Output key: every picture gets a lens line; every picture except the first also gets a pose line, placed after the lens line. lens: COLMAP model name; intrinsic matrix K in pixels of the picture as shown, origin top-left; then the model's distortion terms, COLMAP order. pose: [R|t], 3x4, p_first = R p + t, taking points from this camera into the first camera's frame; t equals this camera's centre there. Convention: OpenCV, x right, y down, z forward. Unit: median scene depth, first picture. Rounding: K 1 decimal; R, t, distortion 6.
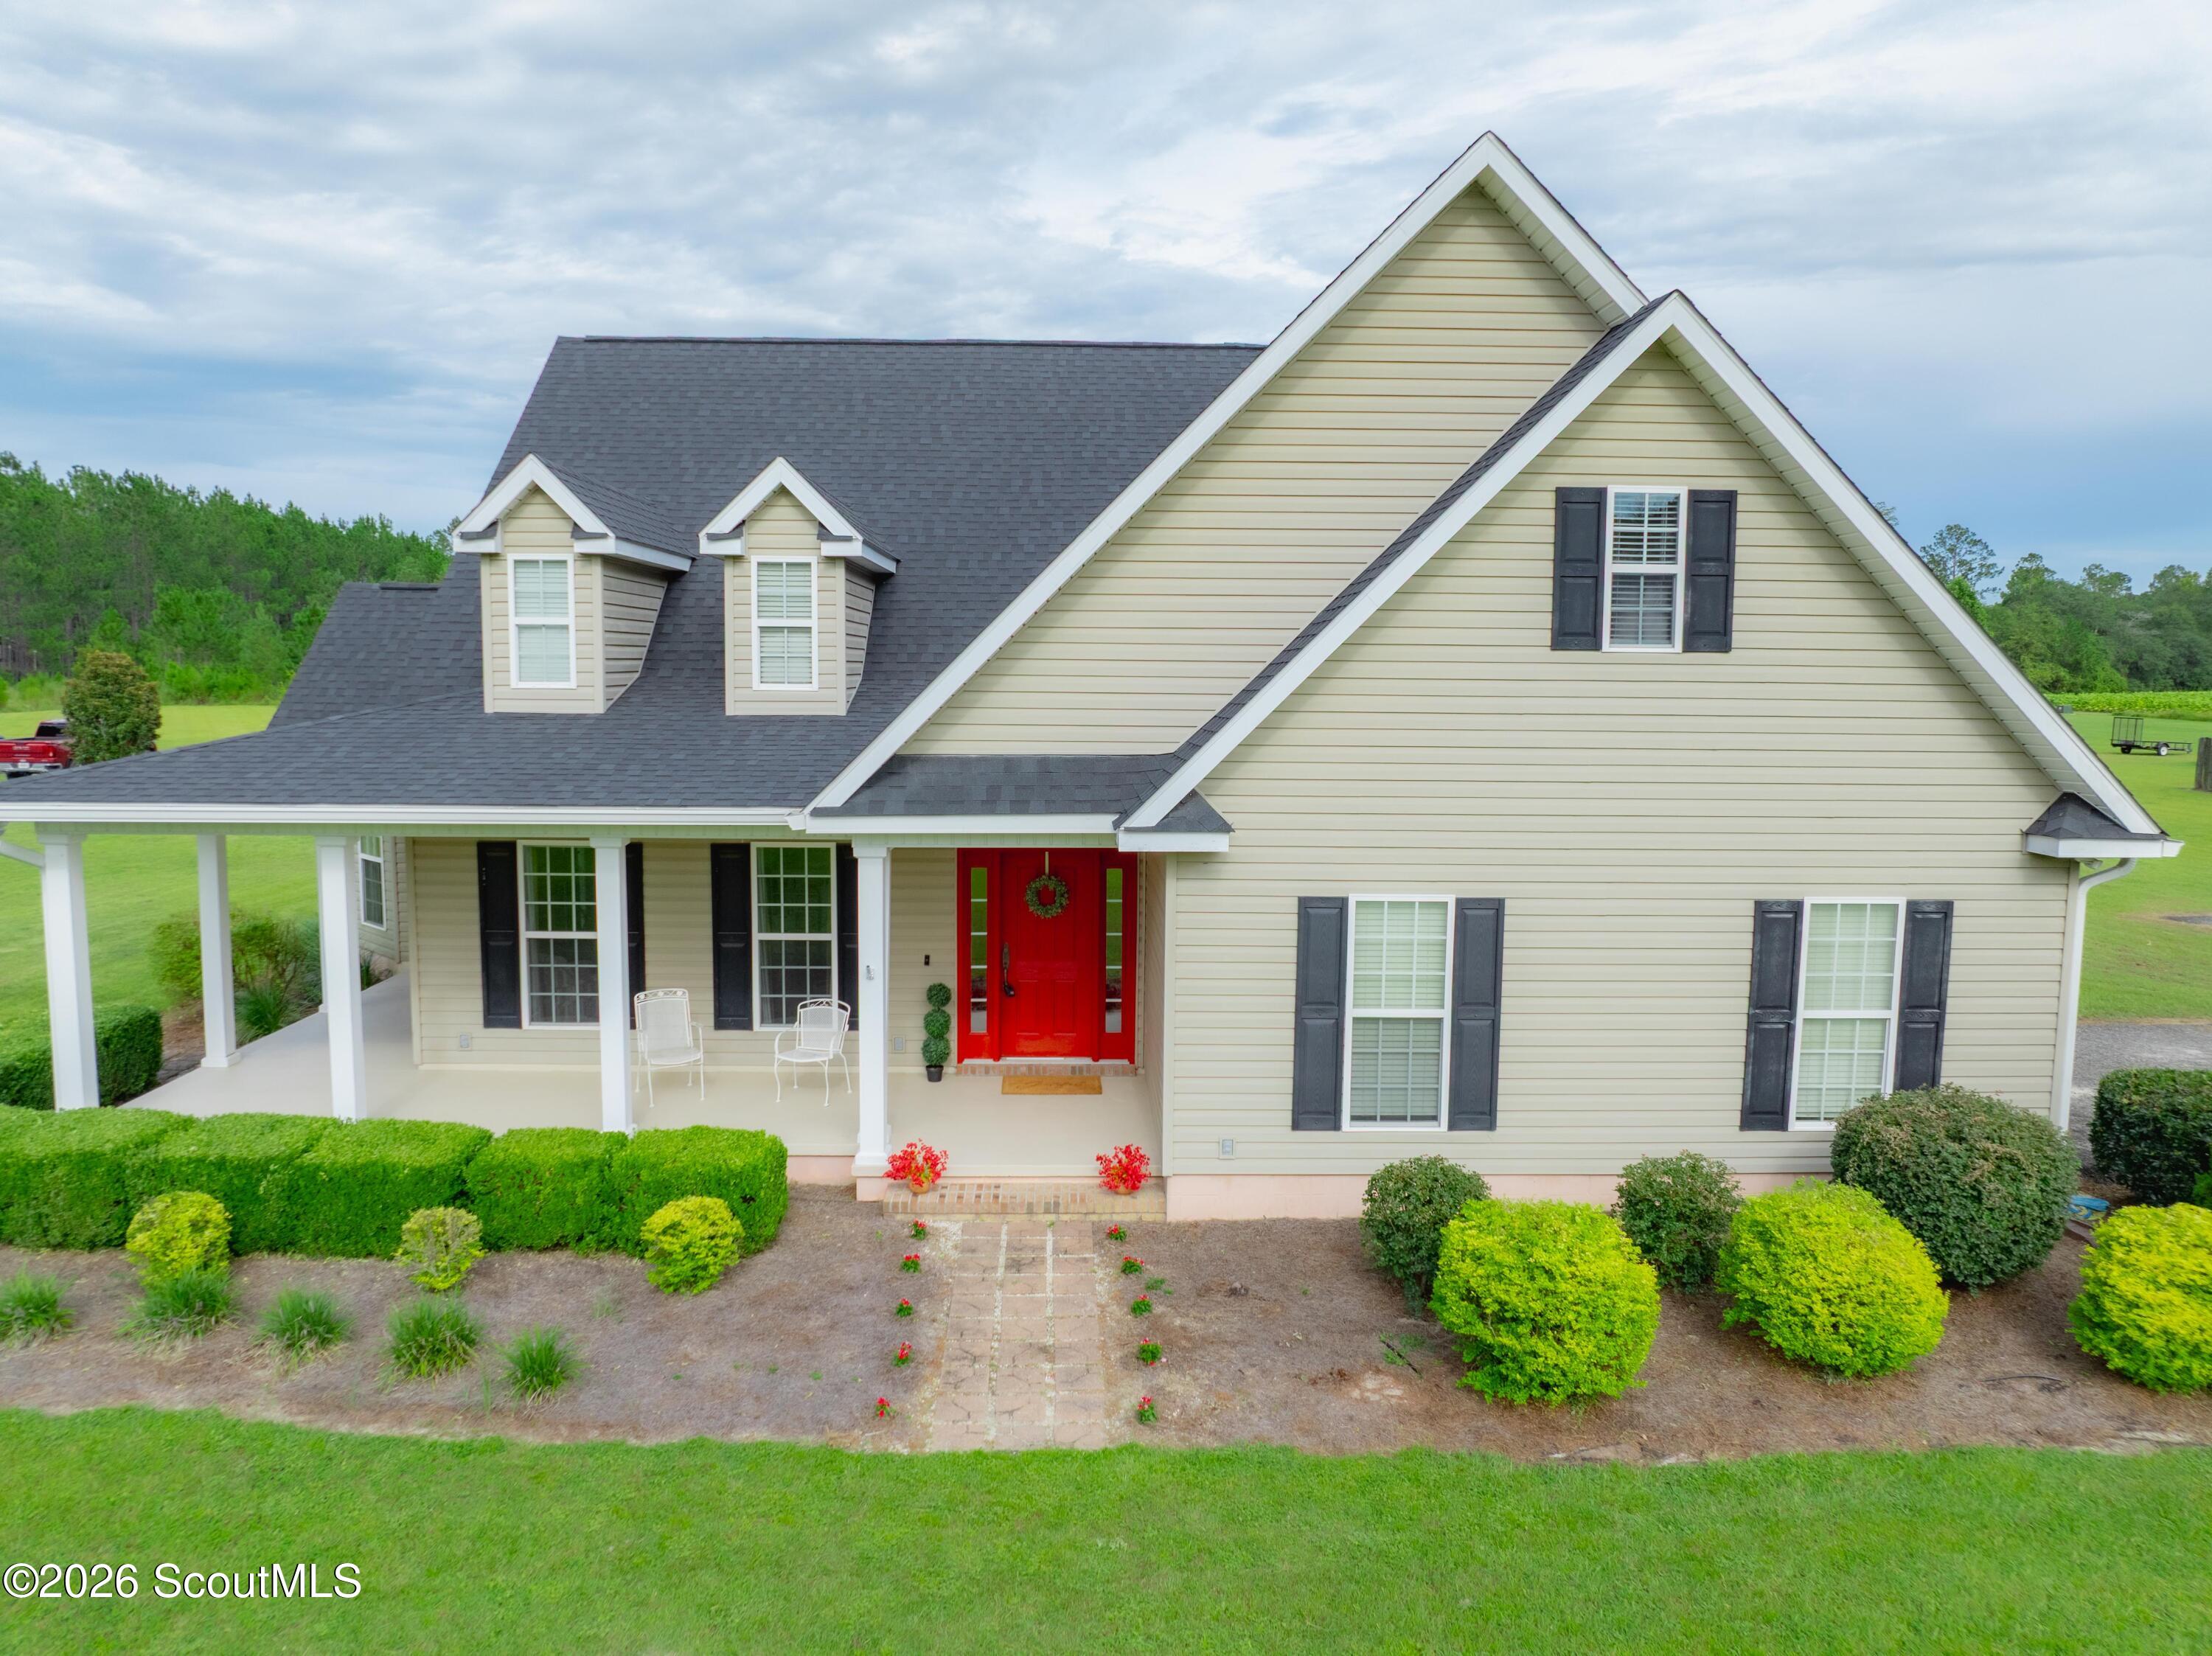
lens RADIAL K [[1554.0, 0, 1094.7], [0, 1554.0, 820.0], [0, 0, 1]] dist [-0.034008, 0.005557]
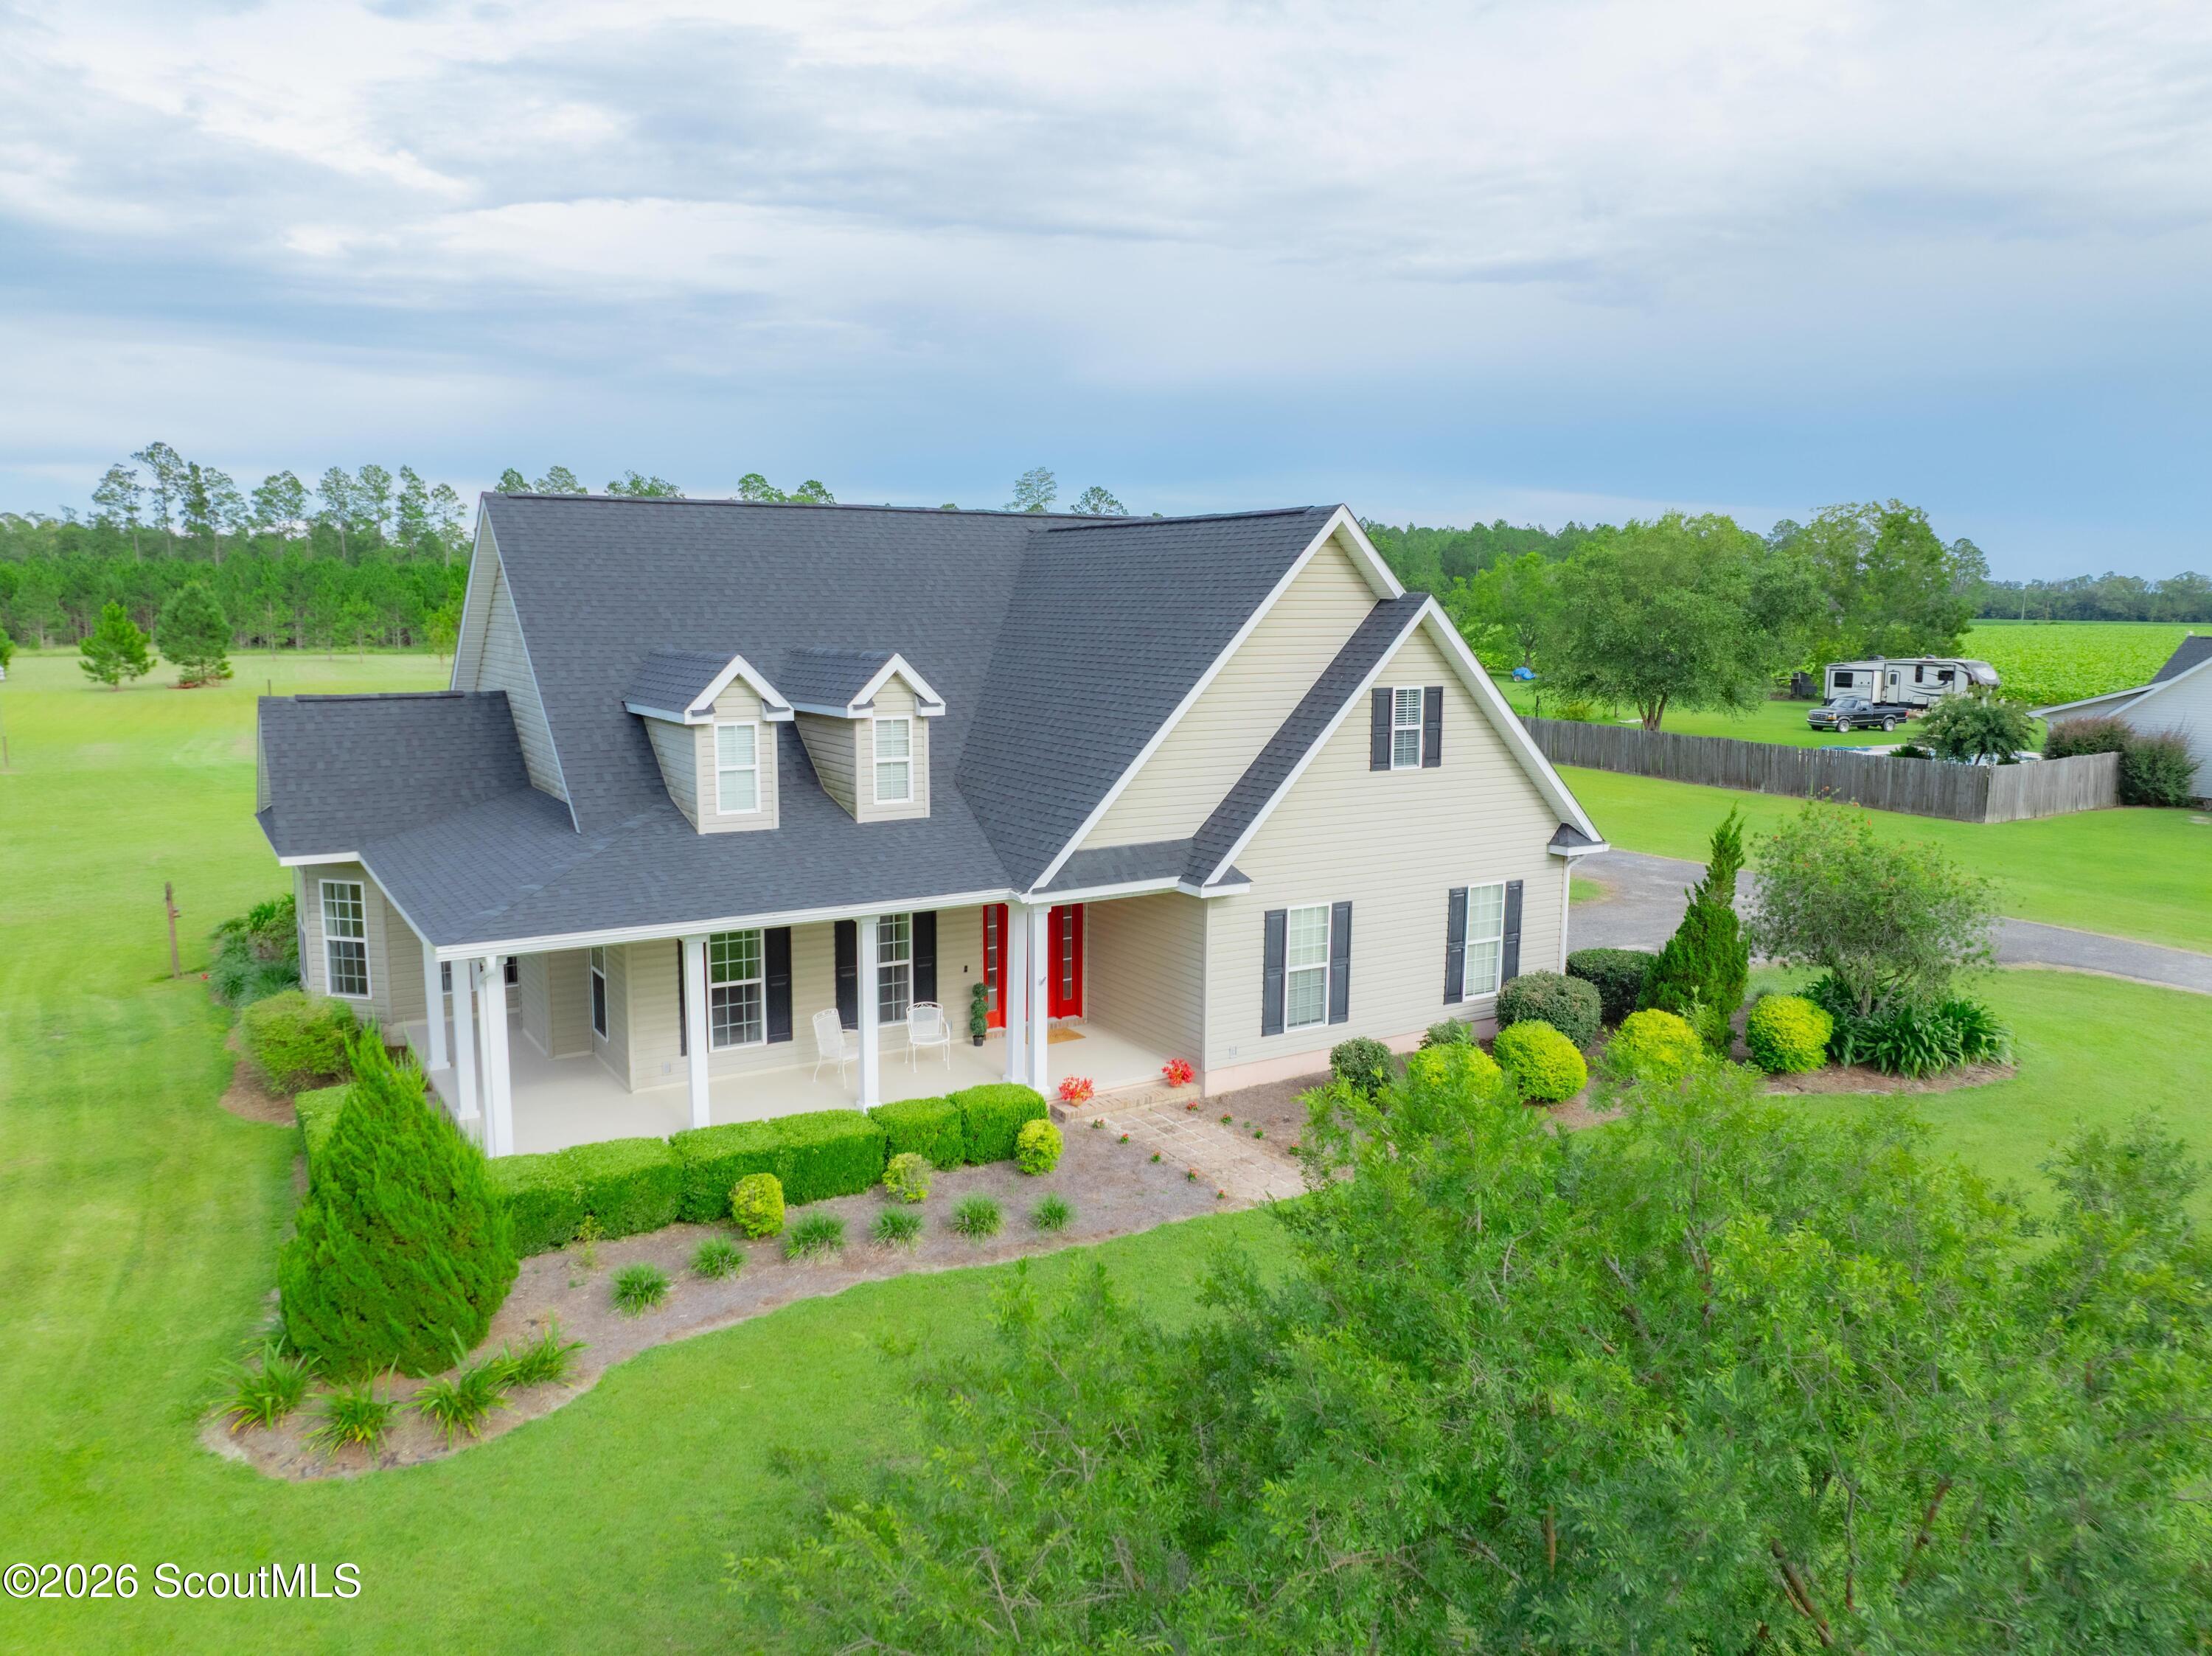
lens RADIAL K [[1554.0, 0, 1094.7], [0, 1554.0, 820.0], [0, 0, 1]] dist [-0.034008, 0.005557]
pose [[0.864153, -0.074979, 0.497611, -0.949672], [0.052962, 0.996897, 0.058237, -0.176264], [-0.500434, -0.023971, 0.865443, -0.495000]]
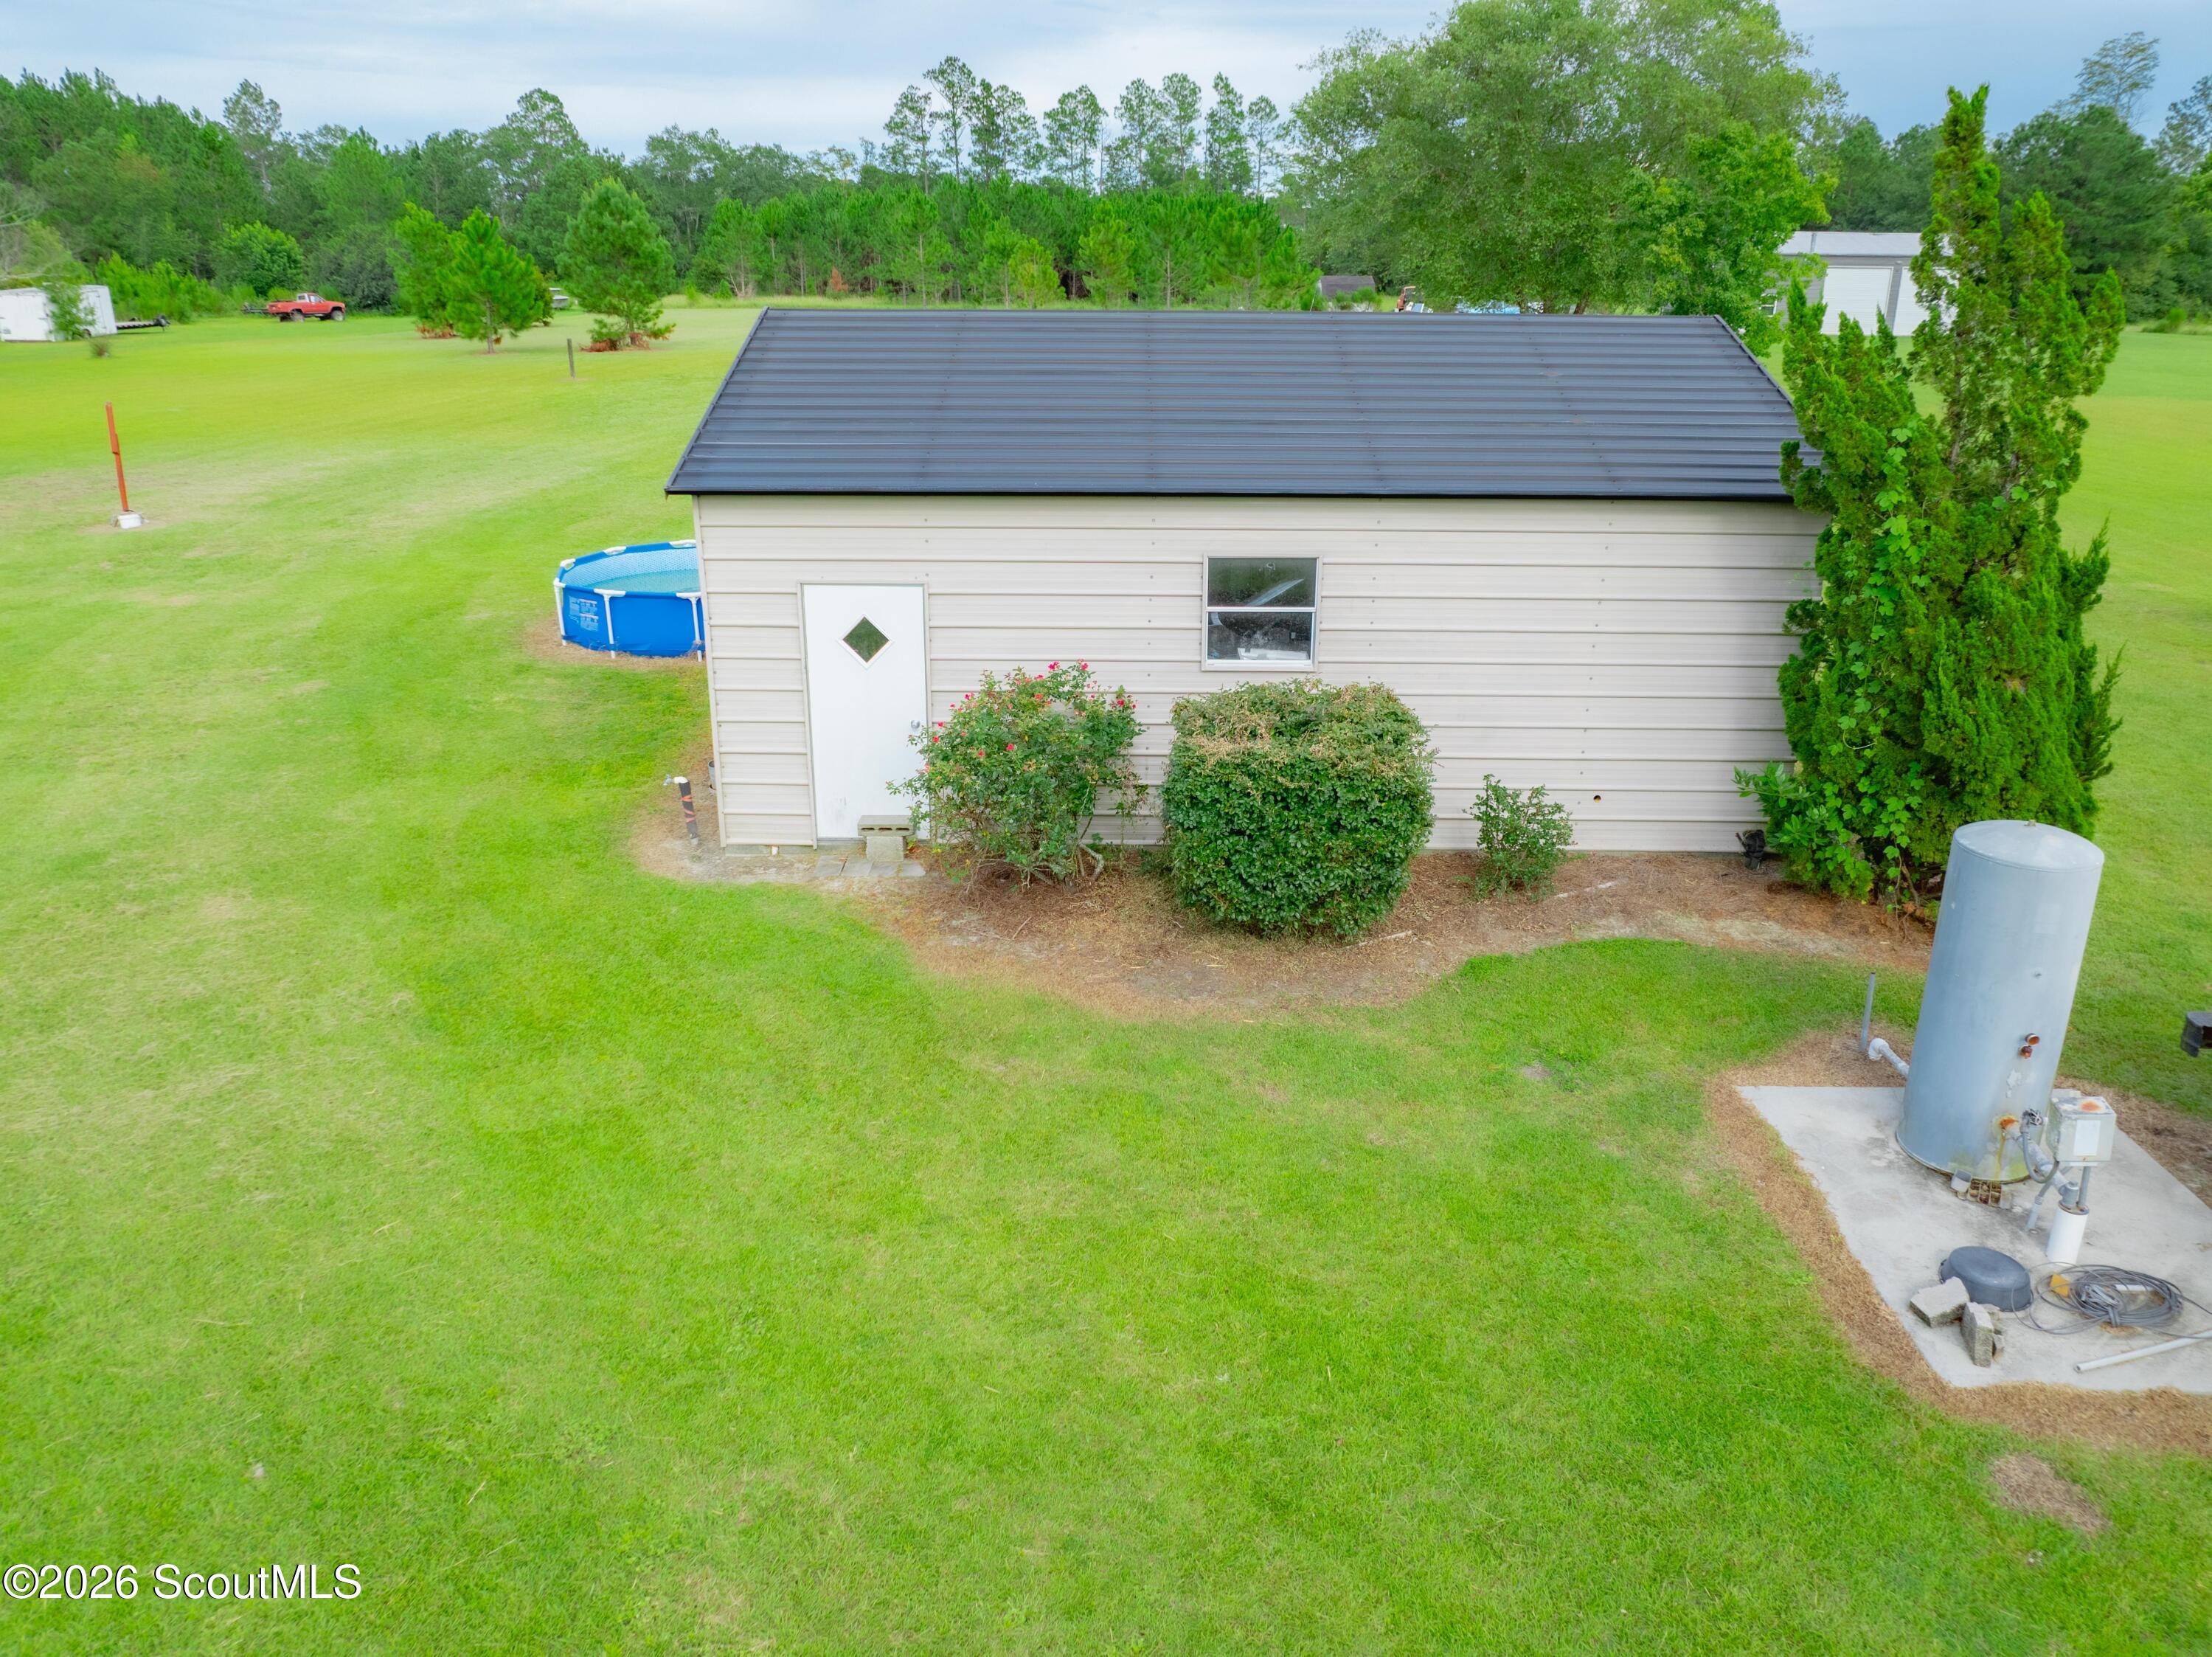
lens RADIAL K [[1554.2, 0, 1094.7], [0, 1554.2, 820.5], [0, 0, 1]] dist [-0.034008, 0.005557]
pose [[0.999034, 0.008863, -0.043034, 1.031402], [0.001713, 0.970840, 0.239721, -0.354474], [0.043904, -0.239563, 0.969888, 3.735731]]
